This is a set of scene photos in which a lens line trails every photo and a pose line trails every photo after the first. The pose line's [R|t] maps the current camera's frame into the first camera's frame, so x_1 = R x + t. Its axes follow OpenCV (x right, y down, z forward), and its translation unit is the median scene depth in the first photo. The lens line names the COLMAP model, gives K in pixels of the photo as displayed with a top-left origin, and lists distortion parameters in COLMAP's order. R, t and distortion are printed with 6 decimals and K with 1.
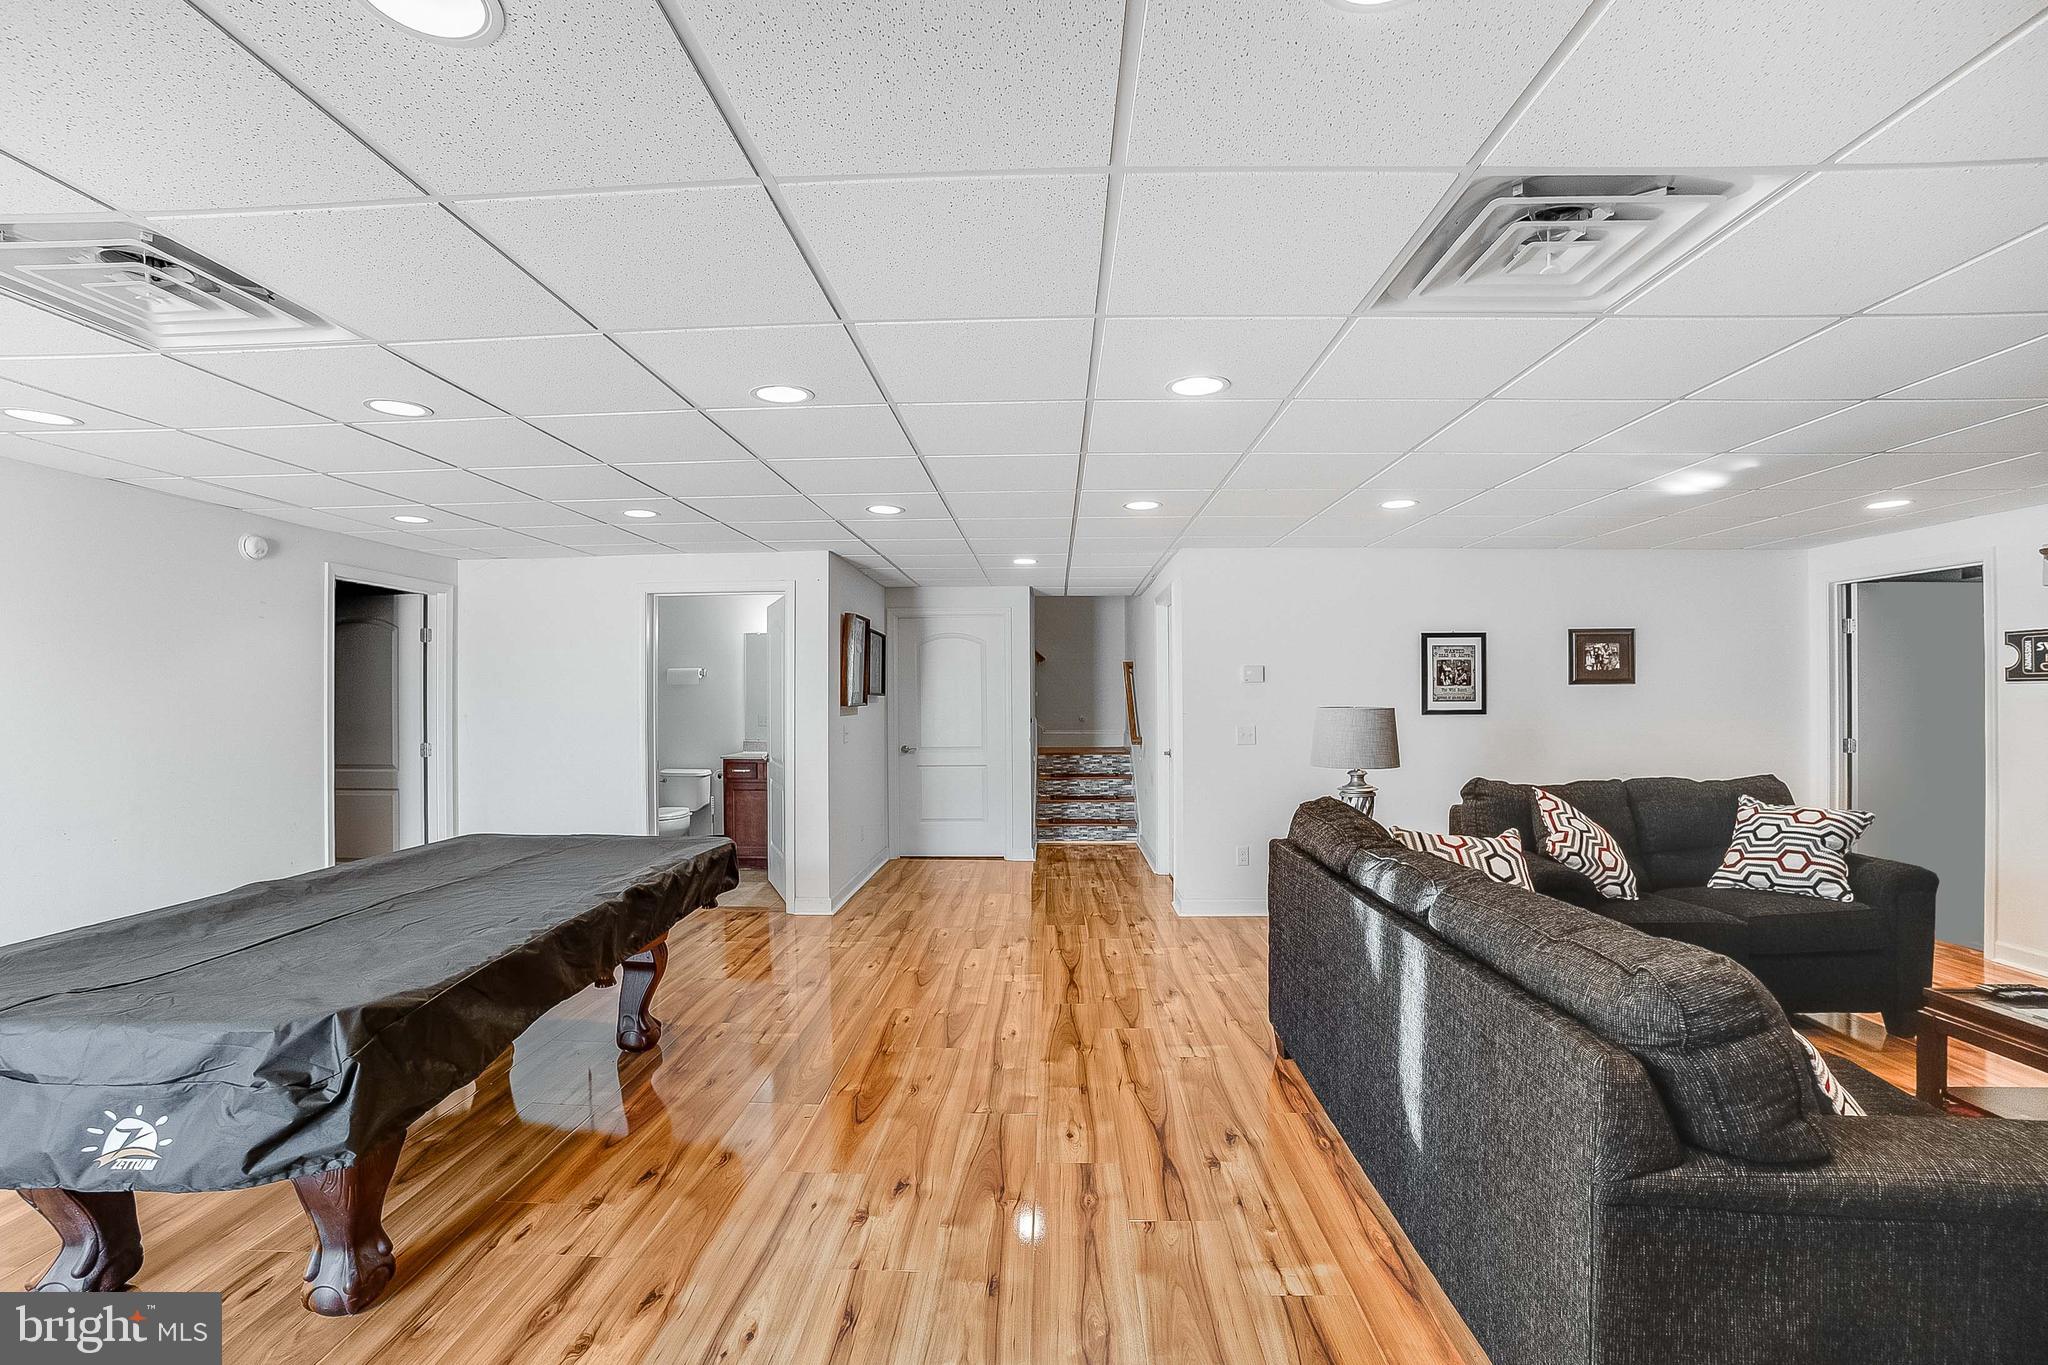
lens RADIAL K [[907.6, 0, 1027.5], [0, 907.6, 685.4], [0, 0, 1]] dist [-0.004633, -0.000166]
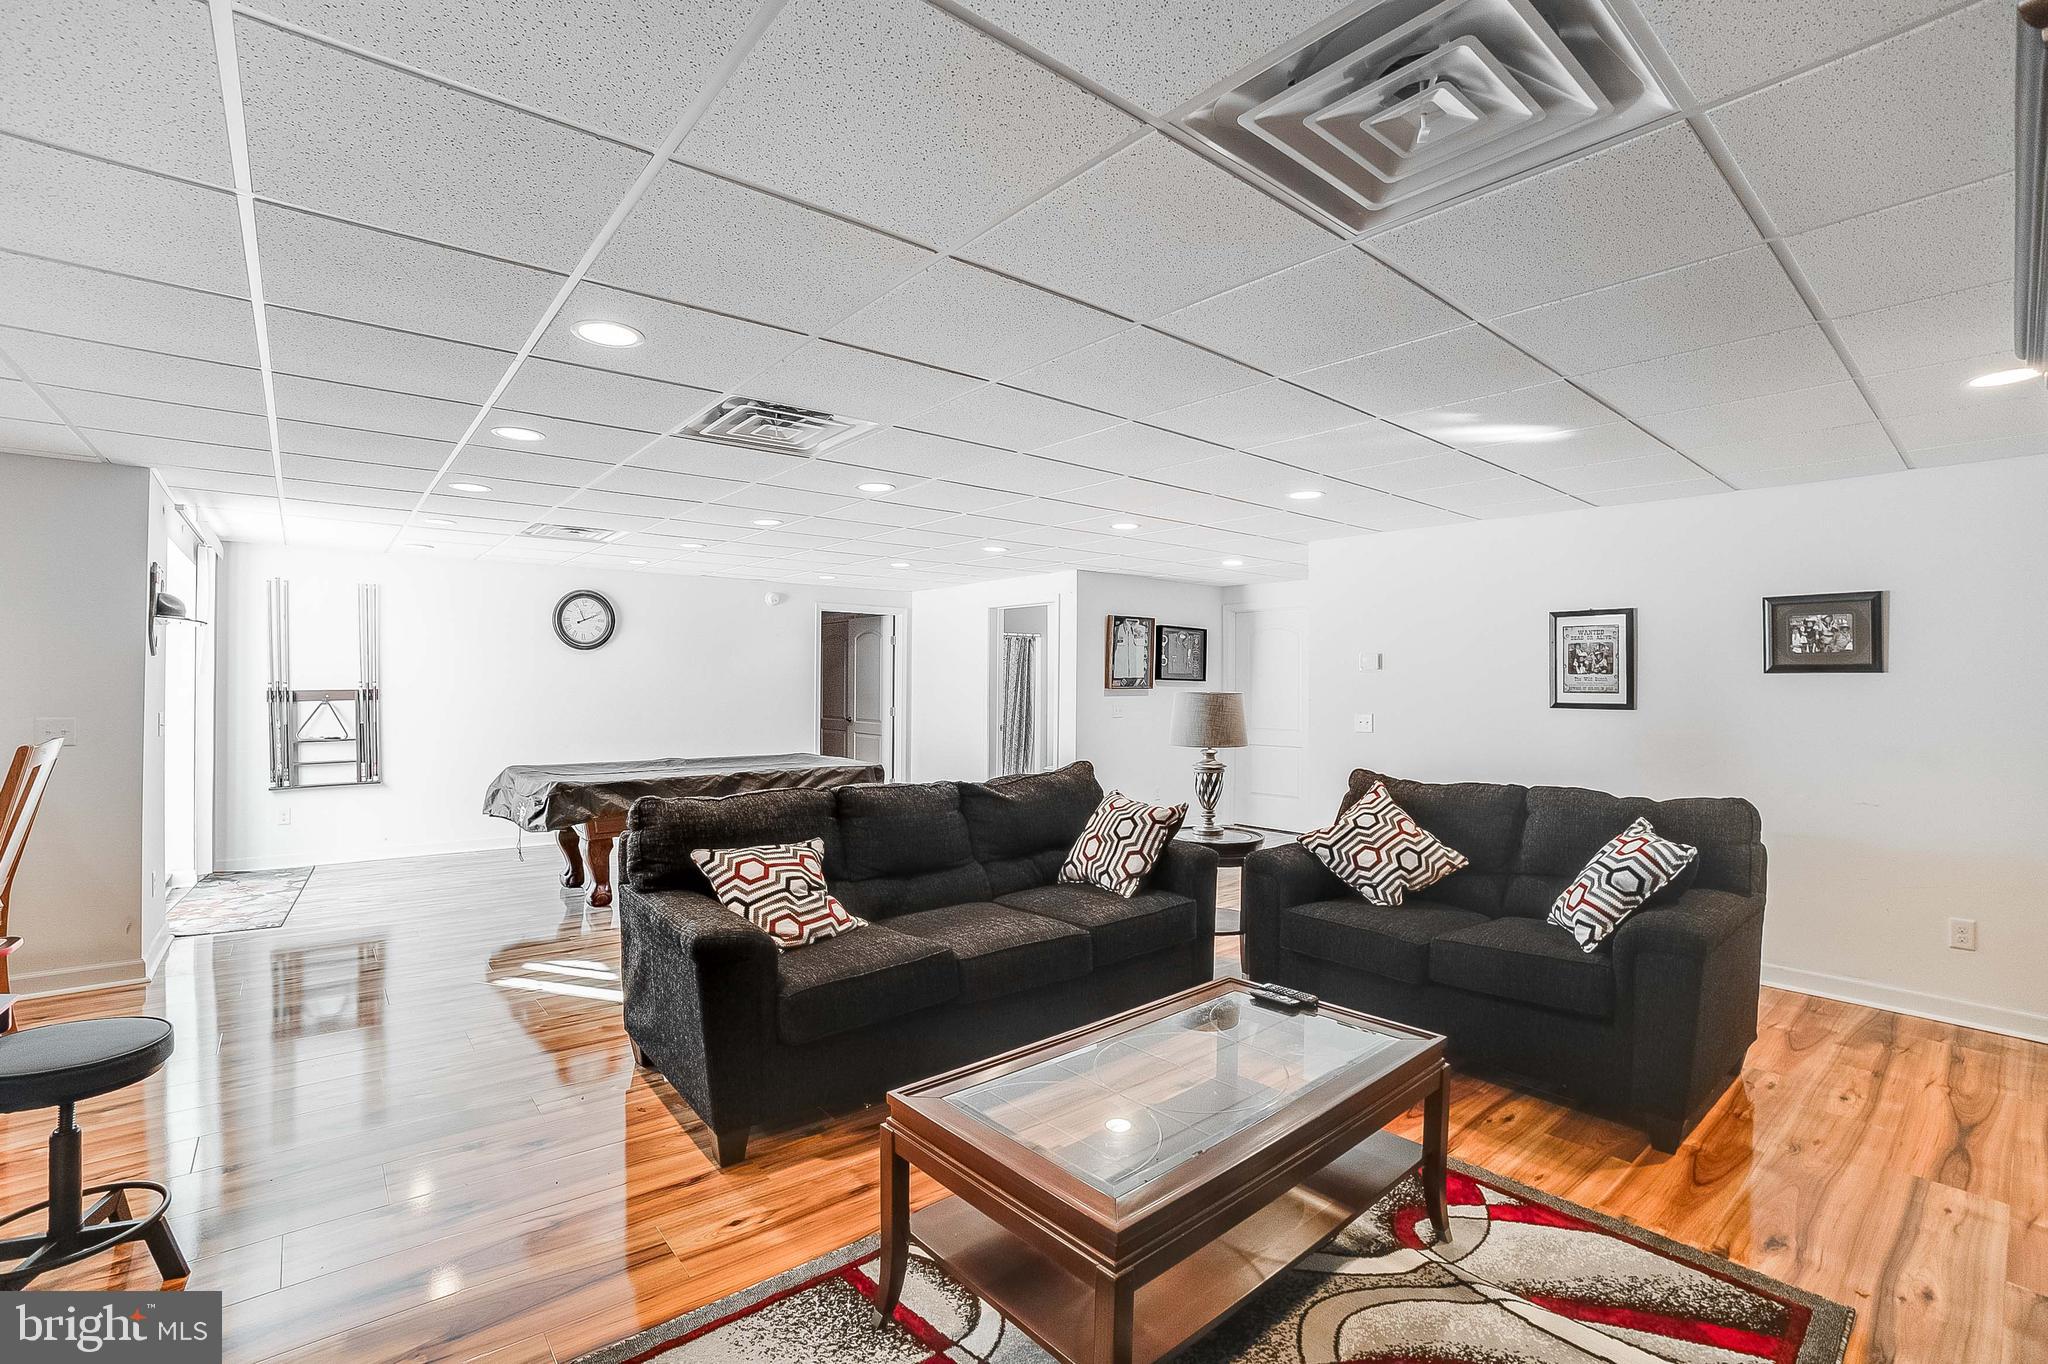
lens RADIAL K [[907.6, 0, 1031.8], [0, 907.6, 684.7], [0, 0, 1]] dist [-0.004633, -0.000166]
pose [[0.686656, 0.011631, -0.726889, 0.725020], [0.005203, 0.999768, 0.020913, -0.009963], [0.726964, -0.018141, 0.686436, 0.069264]]
